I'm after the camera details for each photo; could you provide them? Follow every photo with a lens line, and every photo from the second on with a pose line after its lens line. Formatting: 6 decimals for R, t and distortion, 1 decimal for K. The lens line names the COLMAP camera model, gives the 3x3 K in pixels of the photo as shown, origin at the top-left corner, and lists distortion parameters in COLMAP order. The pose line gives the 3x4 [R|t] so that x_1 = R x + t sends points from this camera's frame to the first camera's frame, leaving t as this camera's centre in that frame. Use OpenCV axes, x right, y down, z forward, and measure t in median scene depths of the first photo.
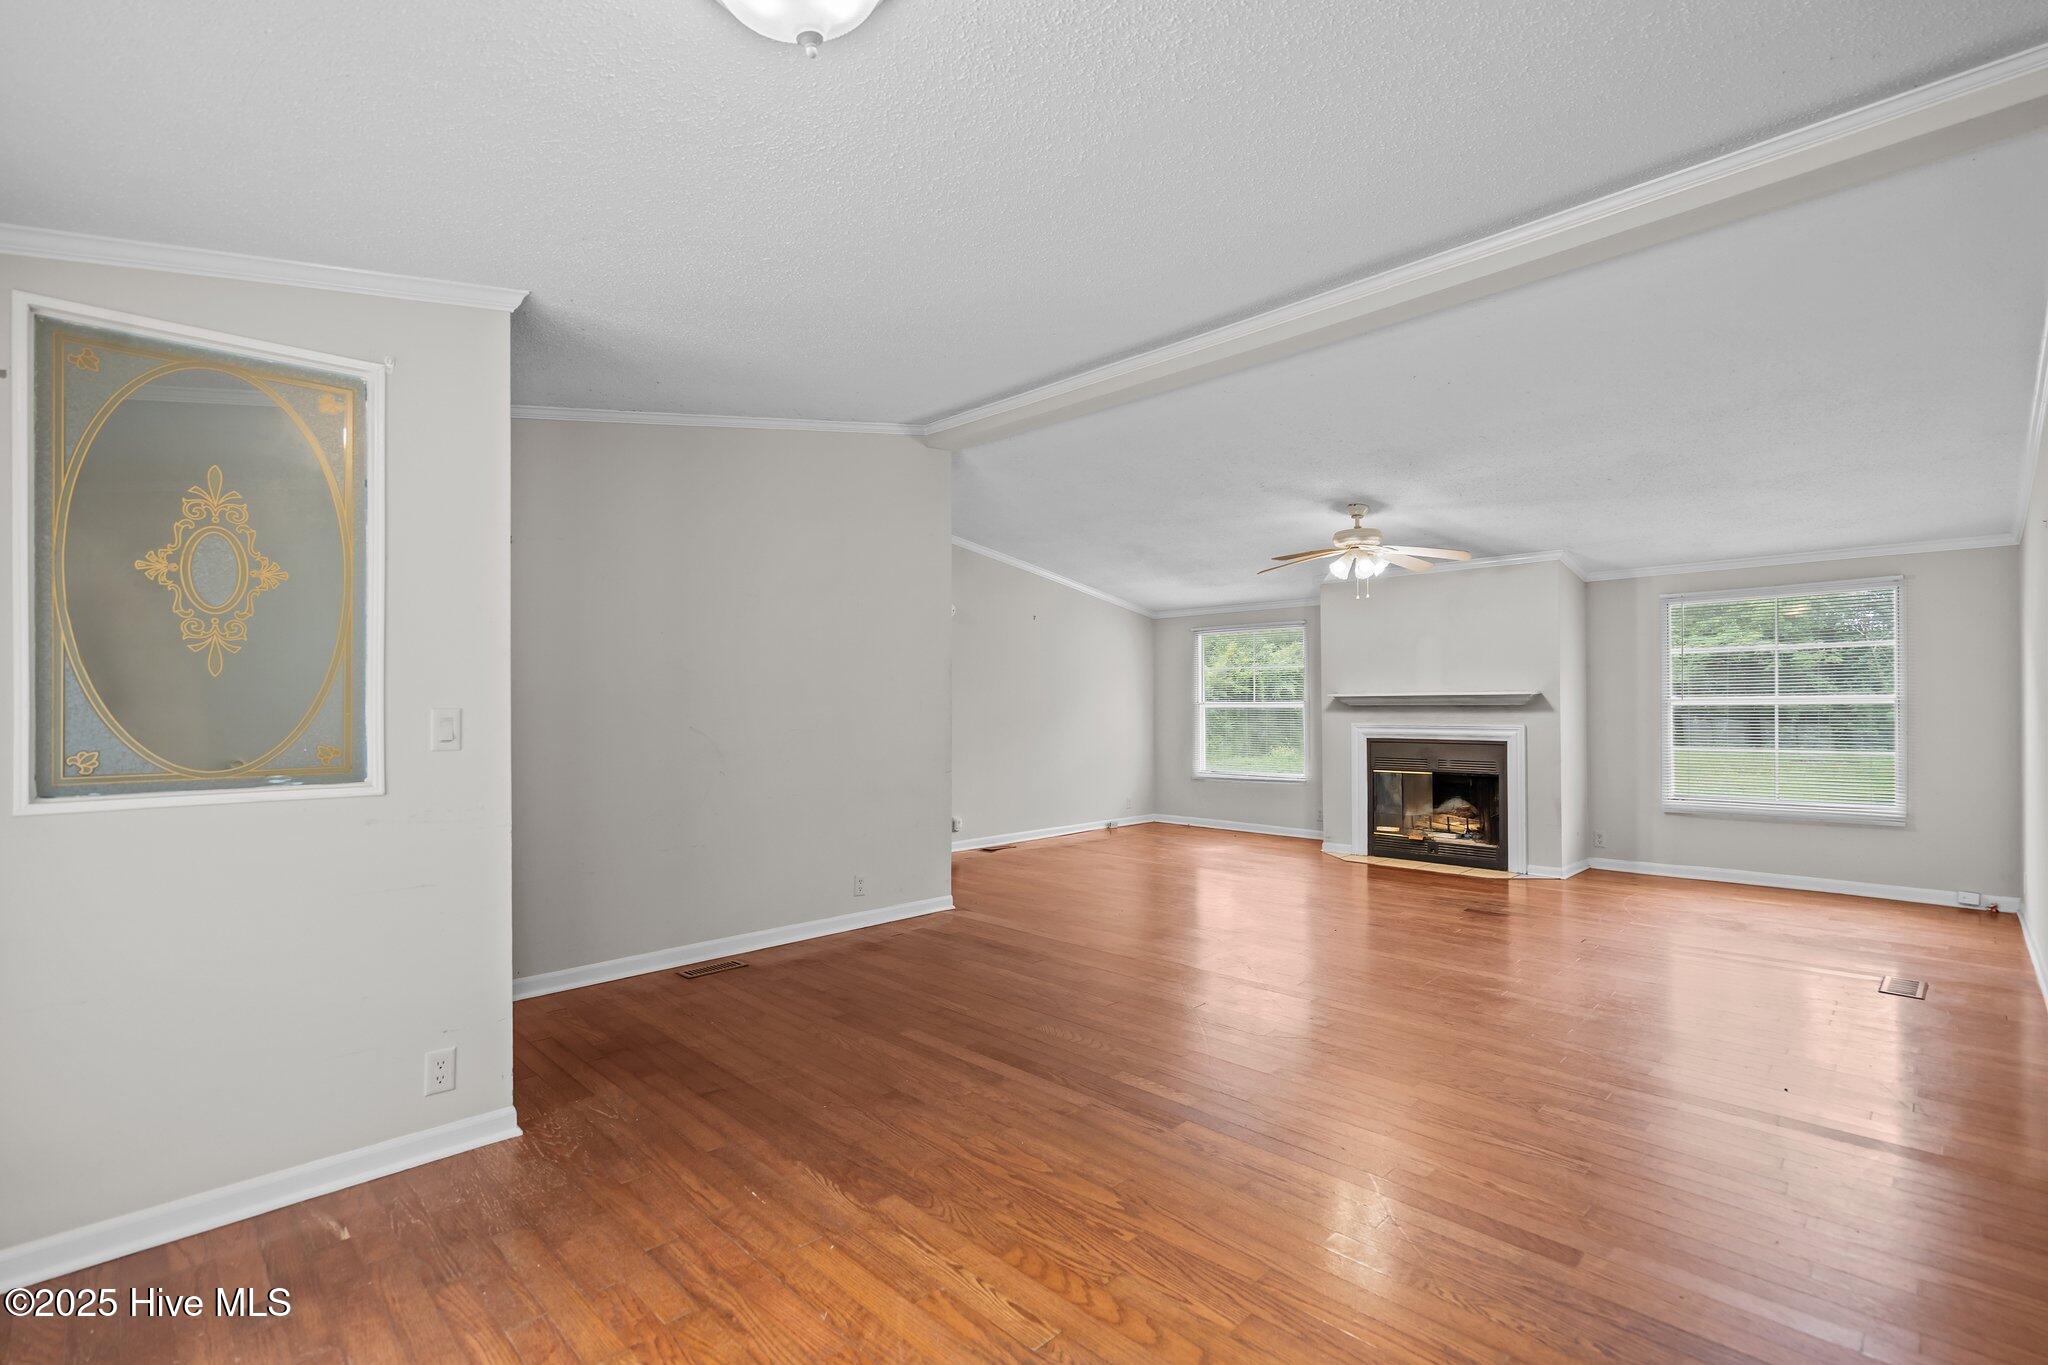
lens RADIAL K [[927.8, 0, 1029.4], [0, 927.8, 697.3], [0, 0, 1]] dist [0.001429, -0.000120]
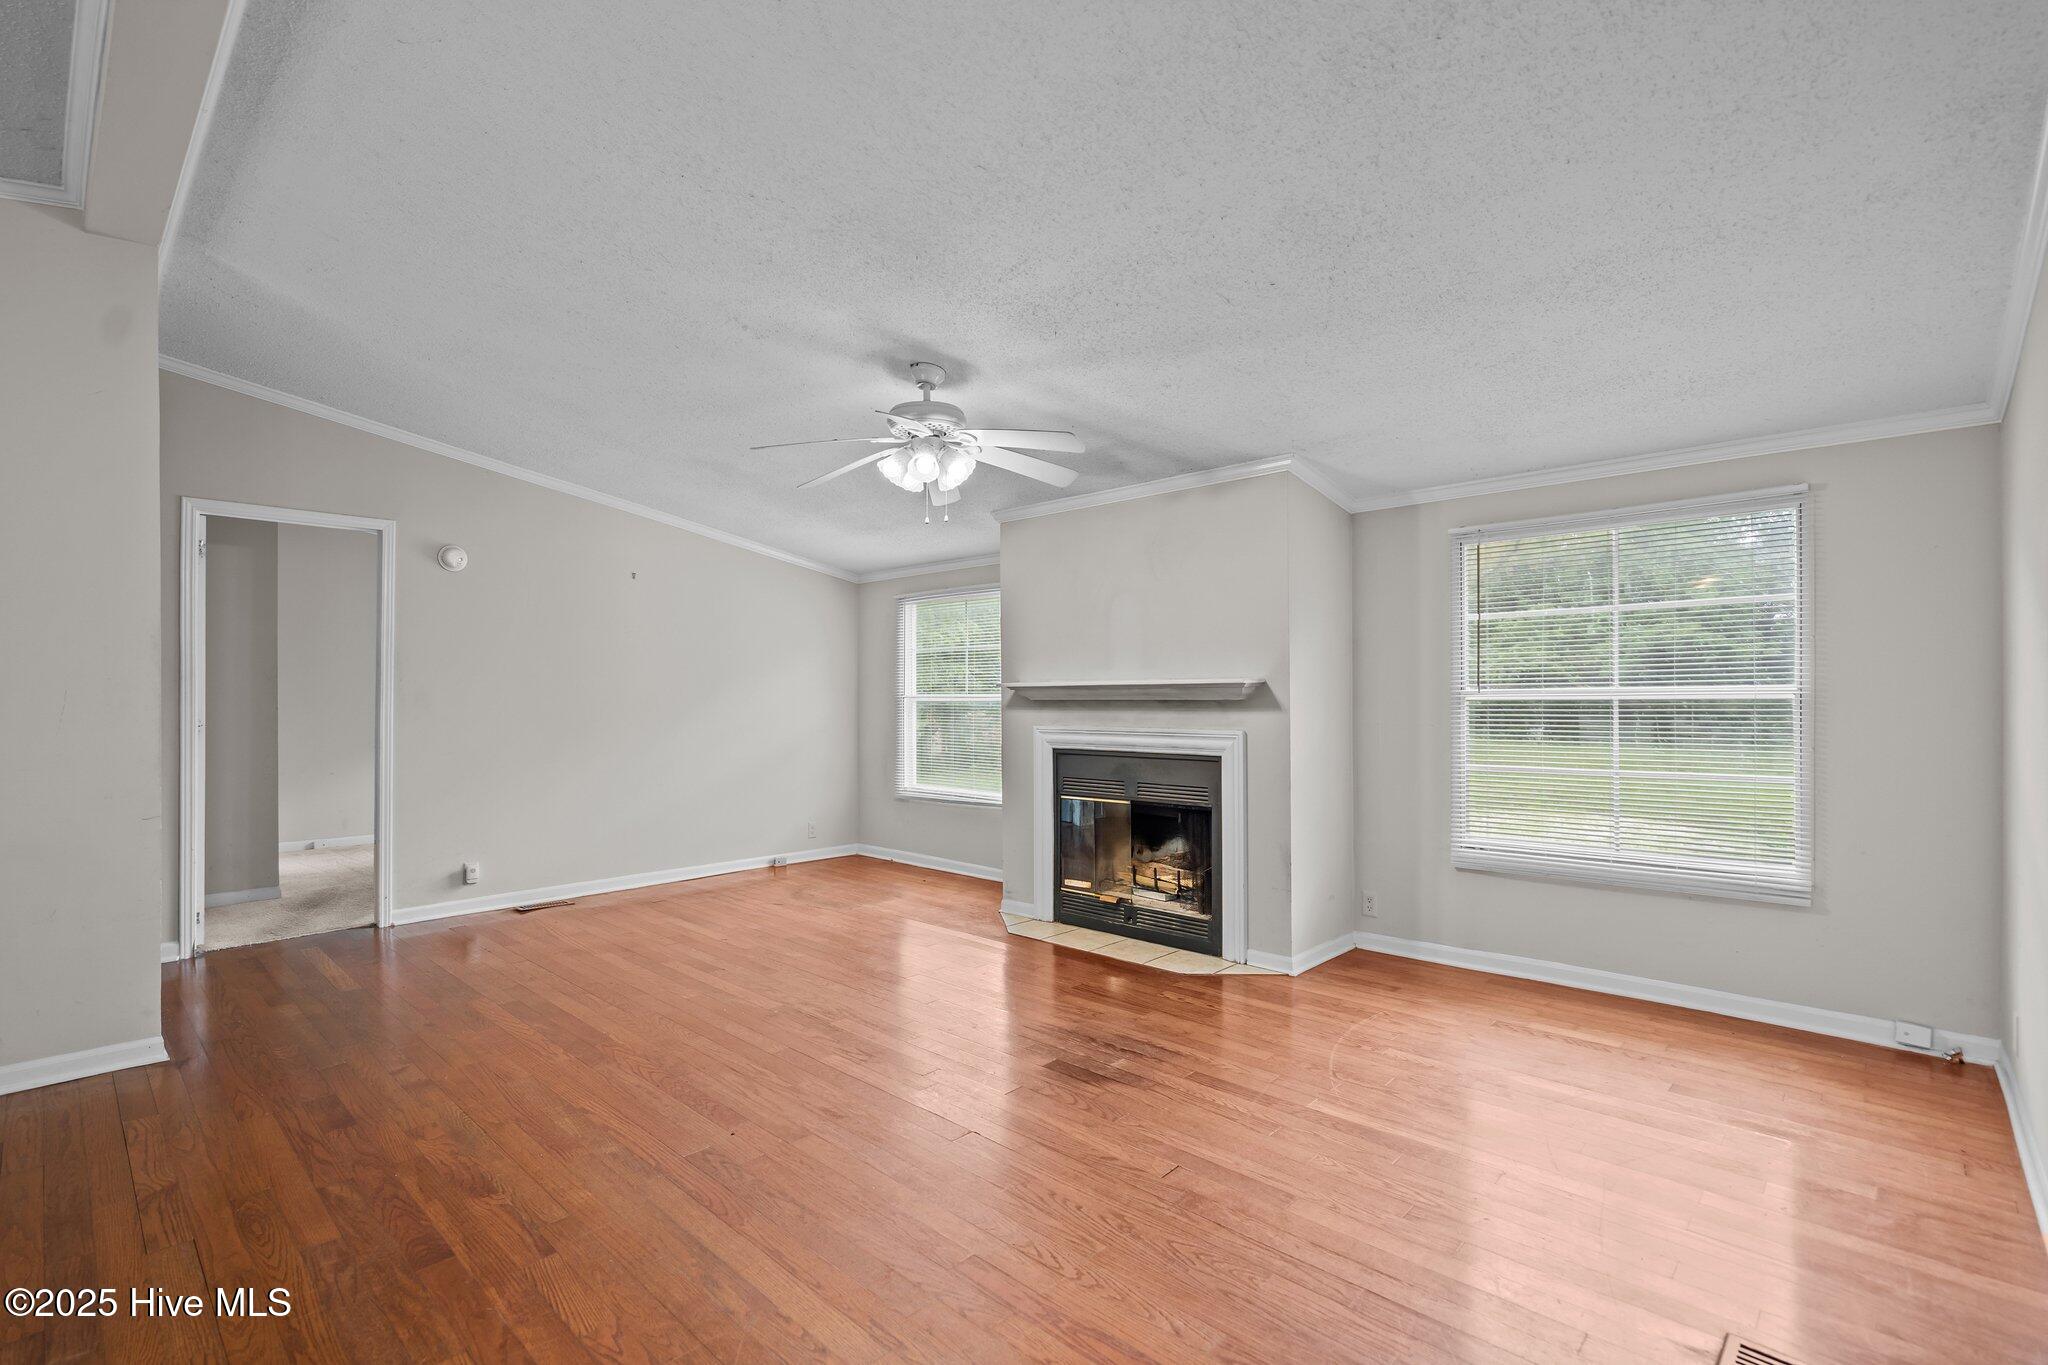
lens RADIAL K [[936.6, 0, 1019.8], [0, 936.6, 693.0], [0, 0, 1]] dist [-0.001356, 0.000332]
pose [[0.999620, 0.001464, 0.027528, 0.352369], [-0.001538, 0.999995, 0.002646, 0.002044], [-0.027524, -0.002687, 0.999618, 0.348431]]
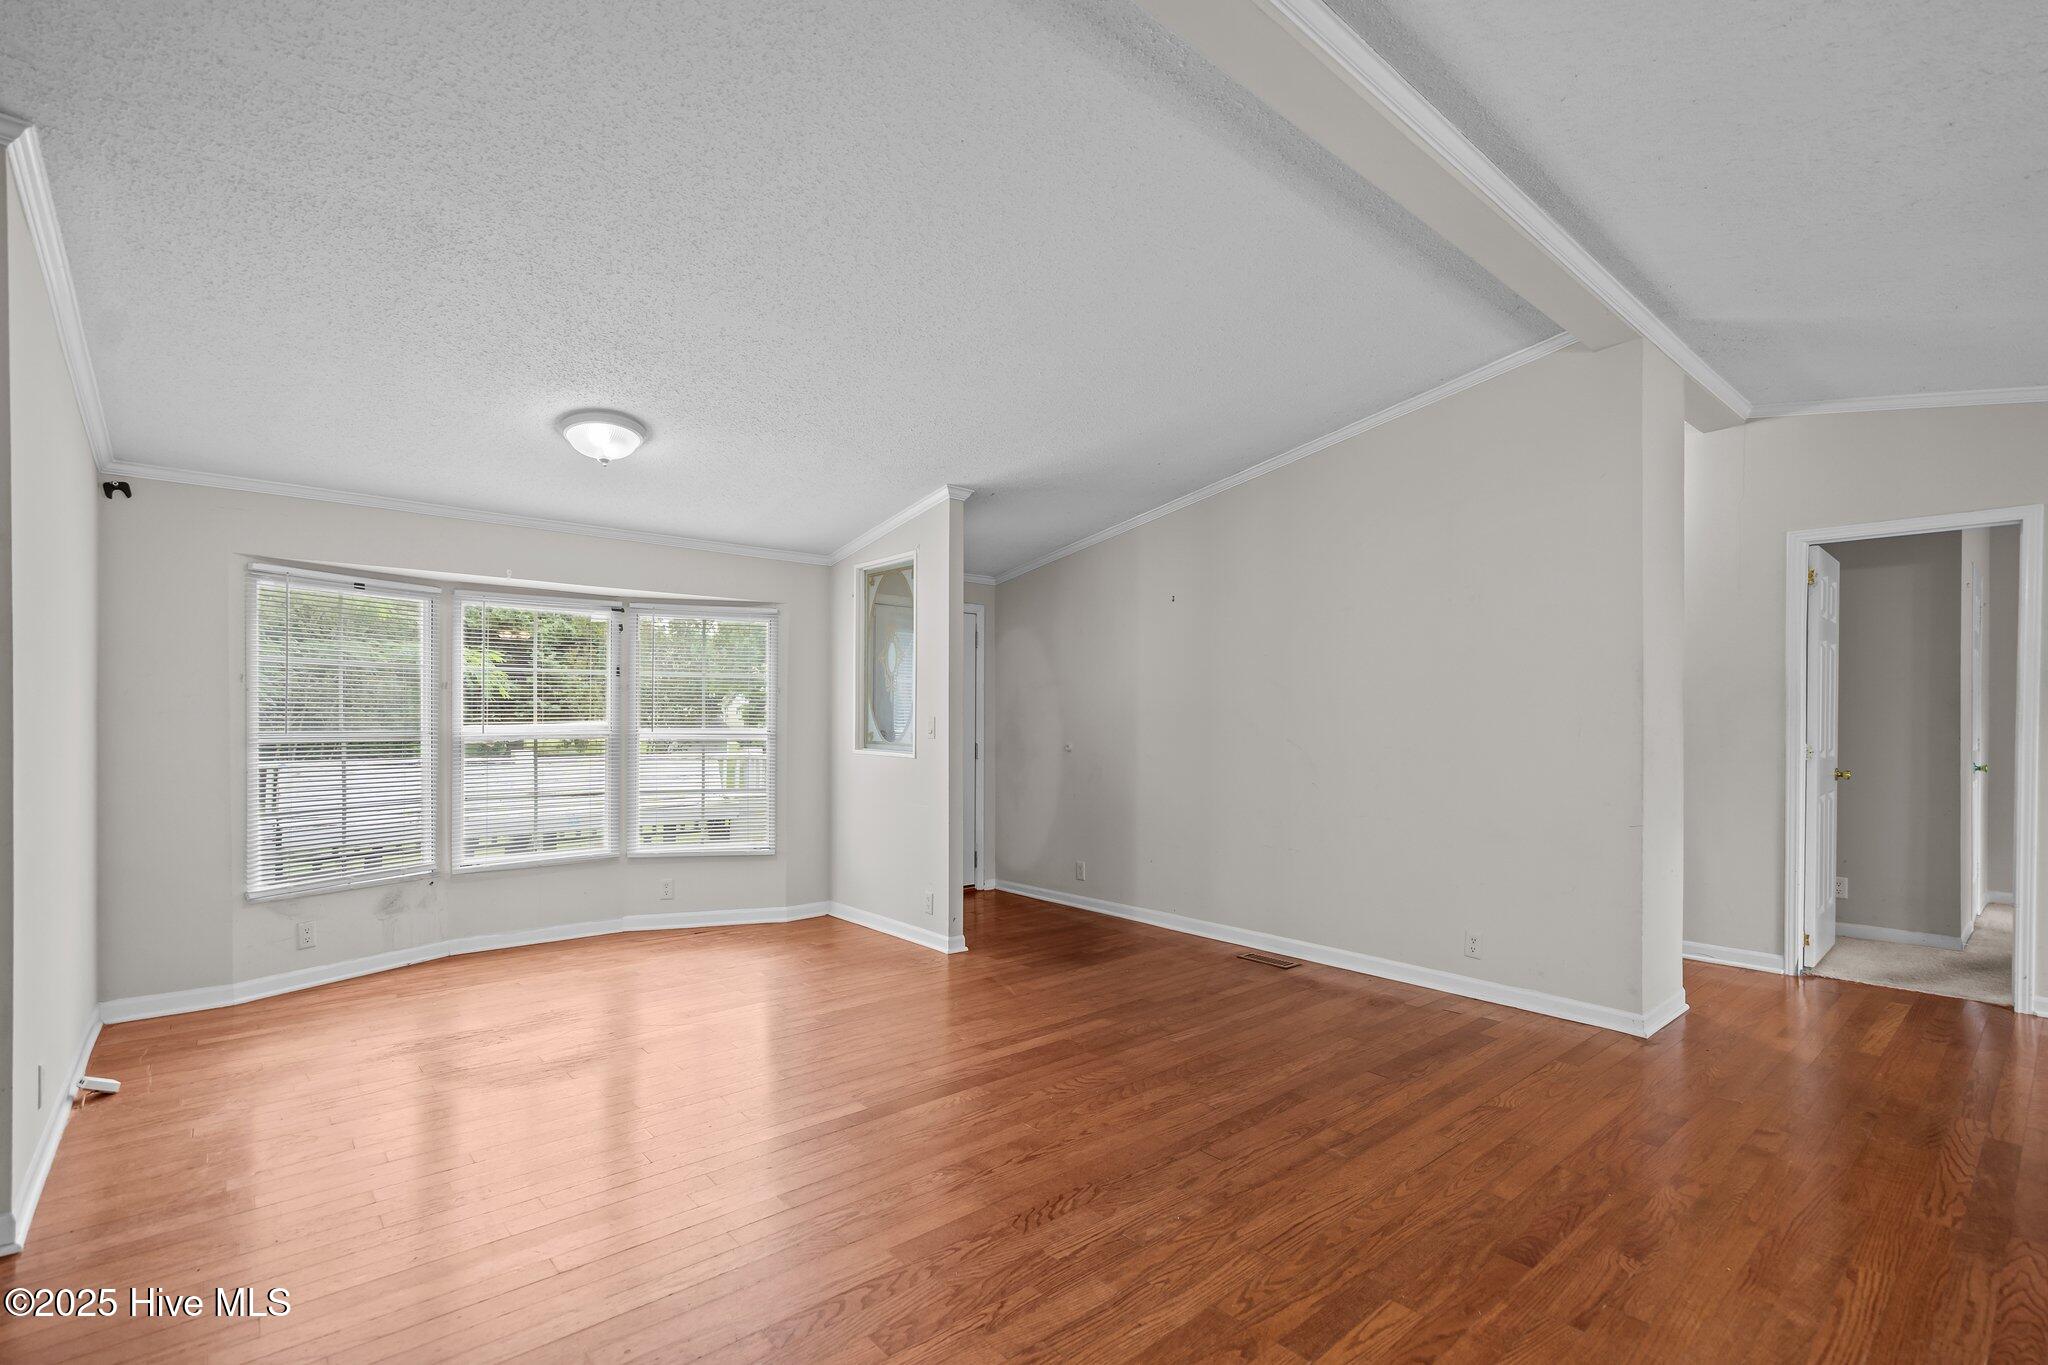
lens RADIAL K [[923.0, 0, 1025.8], [0, 923.0, 722.8], [0, 0, 1]] dist [-0.000366, 0.000212]
pose [[-0.069347, 0.010911, -0.997533, 0.527865], [-0.002047, 0.999937, 0.011079, -0.000239], [0.997590, 0.002811, -0.069321, 0.544302]]
